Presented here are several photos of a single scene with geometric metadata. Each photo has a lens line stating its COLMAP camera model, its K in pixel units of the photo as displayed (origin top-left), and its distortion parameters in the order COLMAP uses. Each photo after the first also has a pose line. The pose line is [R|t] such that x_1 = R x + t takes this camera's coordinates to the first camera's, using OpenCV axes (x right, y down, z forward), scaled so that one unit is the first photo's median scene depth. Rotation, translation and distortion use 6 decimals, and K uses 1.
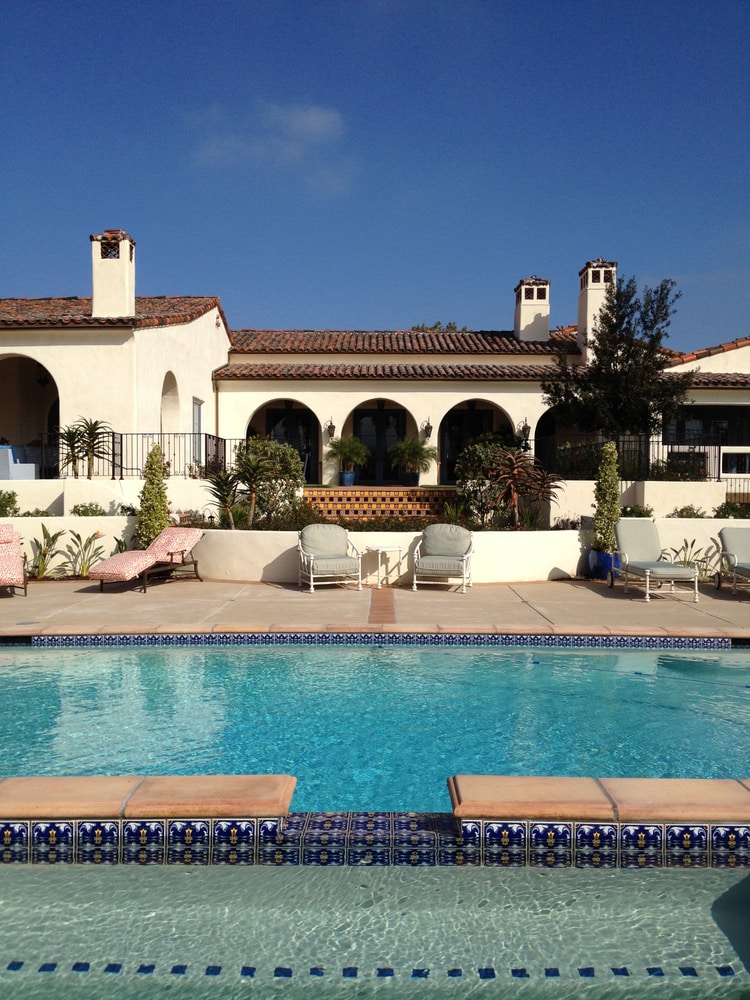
lens RADIAL K [[890.0, 0, 373.0], [0, 890.0, 563.9], [0, 0, 1]] dist [0.029156, -0.005237]
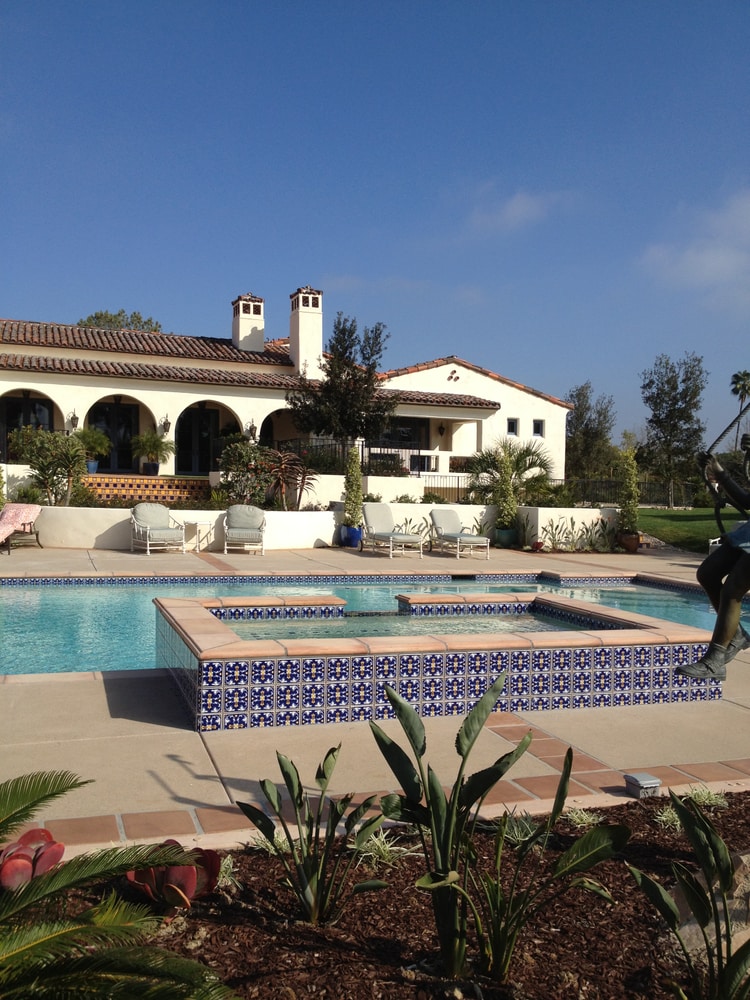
lens RADIAL K [[898.8, 0, 370.8], [0, 898.8, 523.3], [0, 0, 1]] dist [0.130185, -0.269824]
pose [[0.936628, 0.004910, 0.350290, -0.140100], [0.008334, 0.999307, -0.036291, 0.022327], [-0.350225, 0.036911, 0.935938, -0.214686]]
